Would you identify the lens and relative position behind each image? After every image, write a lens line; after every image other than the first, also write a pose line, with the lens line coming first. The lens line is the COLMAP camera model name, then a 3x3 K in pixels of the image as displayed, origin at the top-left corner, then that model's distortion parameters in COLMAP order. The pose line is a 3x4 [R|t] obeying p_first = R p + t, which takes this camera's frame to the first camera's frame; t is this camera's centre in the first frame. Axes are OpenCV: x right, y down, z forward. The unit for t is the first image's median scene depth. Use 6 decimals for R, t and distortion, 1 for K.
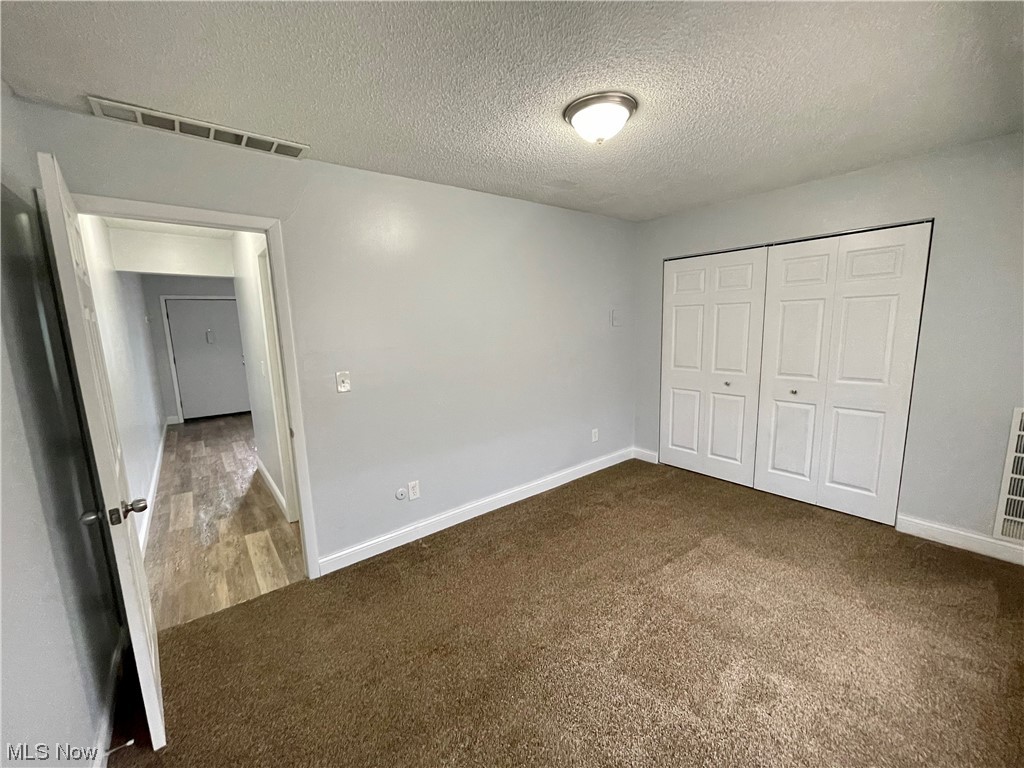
lens RADIAL K [[410.6, 0, 506.3], [0, 410.6, 384.8], [0, 0, 1]] dist [0.000945, 0.000126]
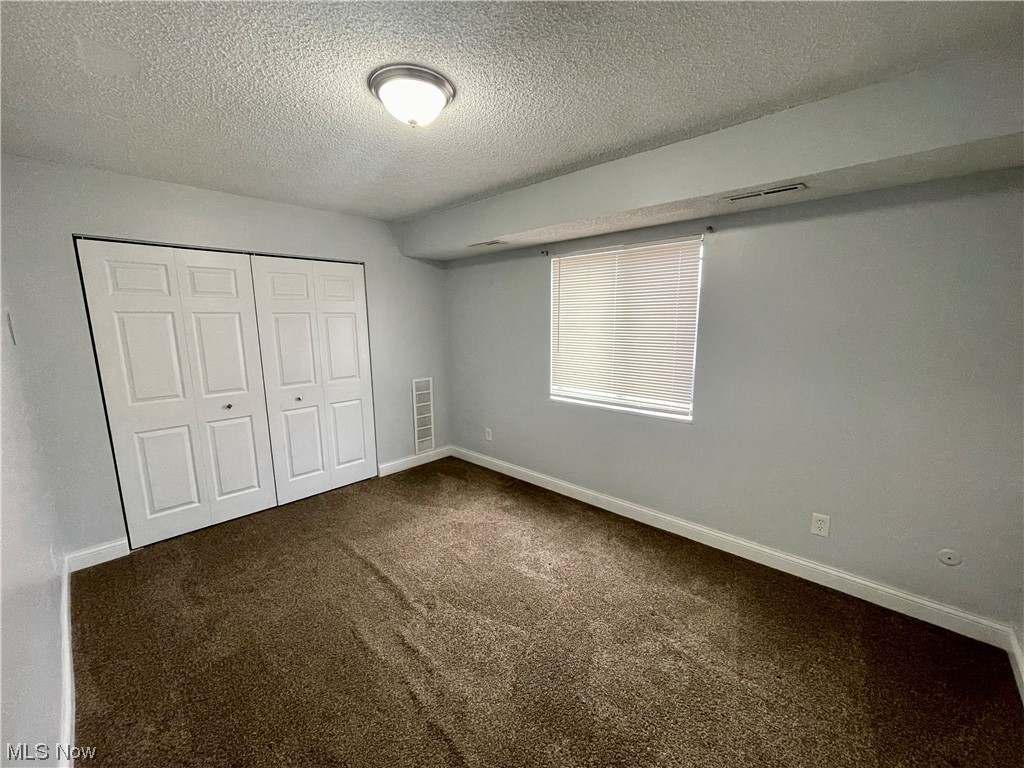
lens RADIAL K [[410.6, 0, 506.1], [0, 410.6, 387.9], [0, 0, 1]] dist [0.000945, 0.000126]
pose [[-0.139905, -0.128317, 0.981815, -0.439353], [0.165019, 0.974678, 0.150899, -0.086032], [-0.976317, 0.183130, -0.115188, 0.620160]]
